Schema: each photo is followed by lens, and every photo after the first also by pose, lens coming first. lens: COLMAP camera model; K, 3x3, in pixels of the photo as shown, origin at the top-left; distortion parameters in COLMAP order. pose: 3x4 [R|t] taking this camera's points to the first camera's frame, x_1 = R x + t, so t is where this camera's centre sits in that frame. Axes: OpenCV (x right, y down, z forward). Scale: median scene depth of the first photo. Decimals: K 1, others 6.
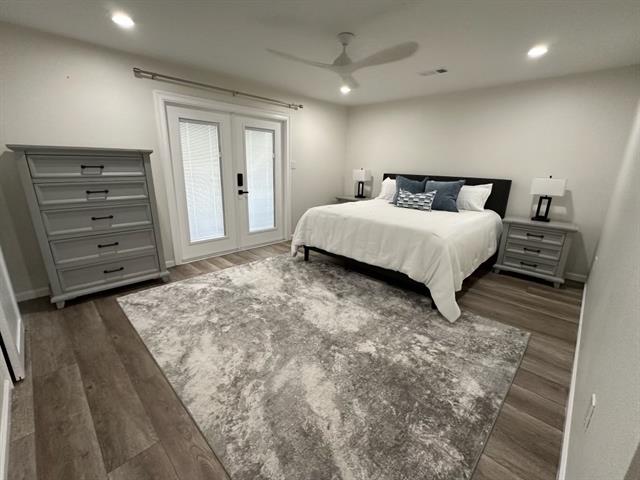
lens RADIAL K [[279.8, 0, 319.1], [0, 279.8, 241.2], [0, 0, 1]] dist [-0.006664, 0.000972]
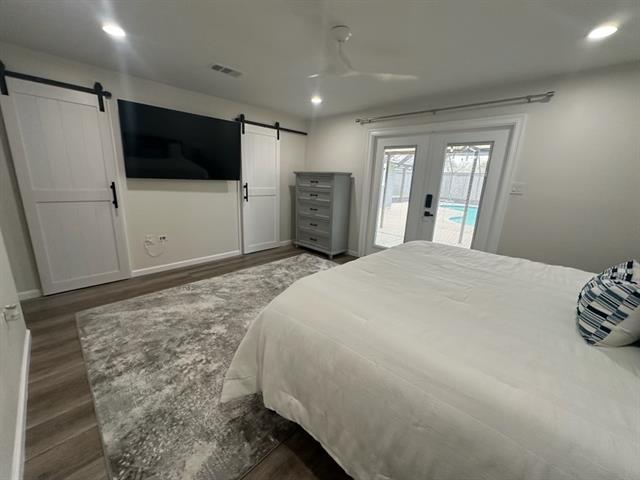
lens RADIAL K [[255.2, 0, 317.2], [0, 255.2, 238.7], [0, 0, 1]] dist [-0.004887, 0.000677]
pose [[0.006955, 0.214036, -0.976801, 0.765632], [-0.301771, 0.931732, 0.202012, -0.211887], [0.953355, 0.293366, 0.071070, 0.813586]]
